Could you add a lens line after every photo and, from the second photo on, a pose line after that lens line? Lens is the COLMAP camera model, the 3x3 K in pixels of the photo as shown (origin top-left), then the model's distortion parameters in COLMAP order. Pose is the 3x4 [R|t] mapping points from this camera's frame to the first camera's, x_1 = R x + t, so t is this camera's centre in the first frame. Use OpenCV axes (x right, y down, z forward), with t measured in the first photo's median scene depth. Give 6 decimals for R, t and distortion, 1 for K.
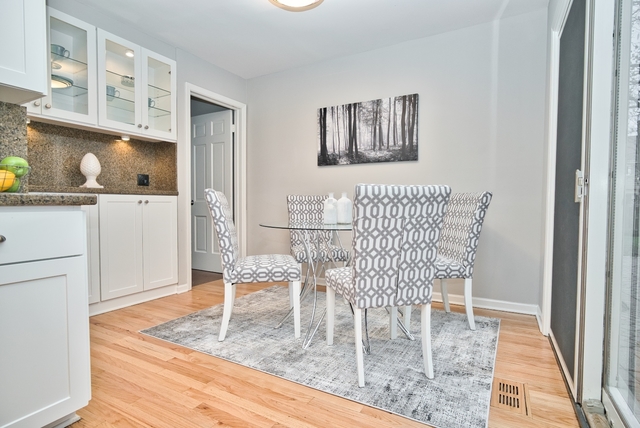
lens RADIAL K [[331.6, 0, 320.8], [0, 331.6, 215.0], [0, 0, 1]] dist [-0.011013, 0.005570]
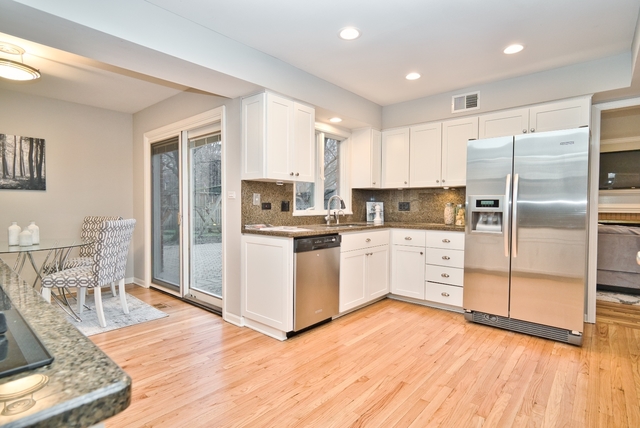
lens RADIAL K [[331.6, 0, 321.5], [0, 331.6, 213.8], [0, 0, 1]] dist [-0.011013, 0.005570]
pose [[0.202402, -0.031325, 0.978801, -0.733685], [0.030706, 0.999200, 0.025628, -0.070221], [-0.978821, 0.024868, 0.203202, -0.310211]]
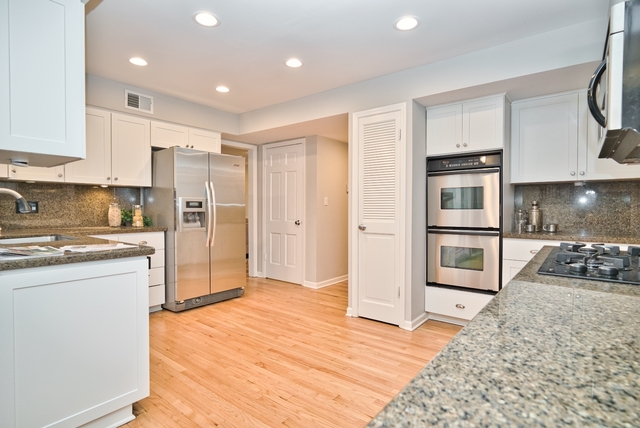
lens RADIAL K [[331.6, 0, 324.2], [0, 331.6, 212.8], [0, 0, 1]] dist [-0.011013, 0.005570]
pose [[-0.988785, -0.017458, 0.148325, -0.306362], [-0.009325, 0.998424, 0.055349, -0.100033], [-0.149058, 0.053345, -0.987389, 0.467019]]
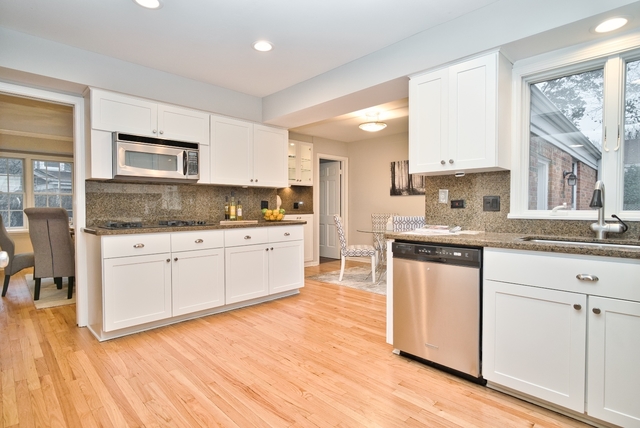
lens RADIAL K [[331.6, 0, 311.4], [0, 331.6, 211.7], [0, 0, 1]] dist [-0.011013, 0.005570]
pose [[0.950900, -0.004858, -0.309460, 0.149618], [-0.001046, 0.999821, -0.018907, -0.037466], [0.309496, 0.018303, 0.950725, -0.840480]]
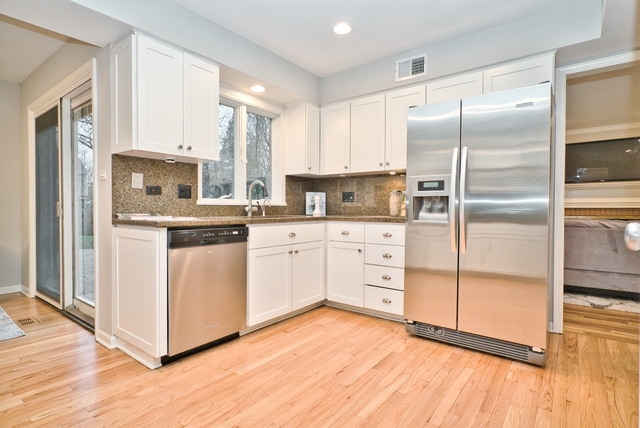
lens RADIAL K [[331.6, 0, 324.1], [0, 331.6, 214.2], [0, 0, 1]] dist [-0.011013, 0.005570]
pose [[0.142563, -0.022459, 0.989531, -0.487822], [0.031683, 0.999334, 0.018116, -0.017025], [-0.989279, 0.028769, 0.143179, -0.450552]]
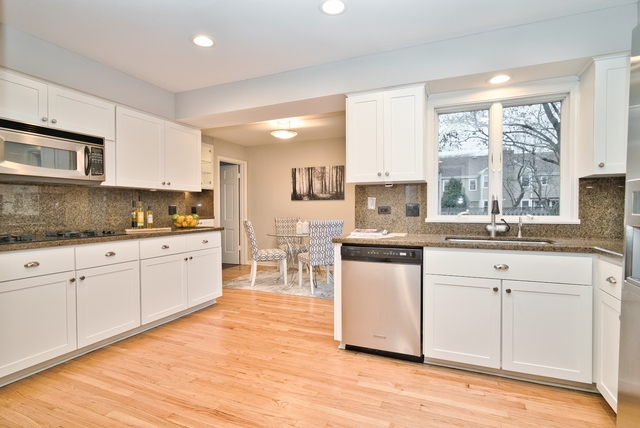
lens RADIAL K [[331.6, 0, 311.8], [0, 331.6, 211.0], [0, 0, 1]] dist [-0.011013, 0.005570]
pose [[0.997017, -0.012433, 0.076170, -0.041032], [0.014469, 0.999551, -0.026247, -0.048569], [-0.075810, 0.027270, 0.996749, -0.877257]]
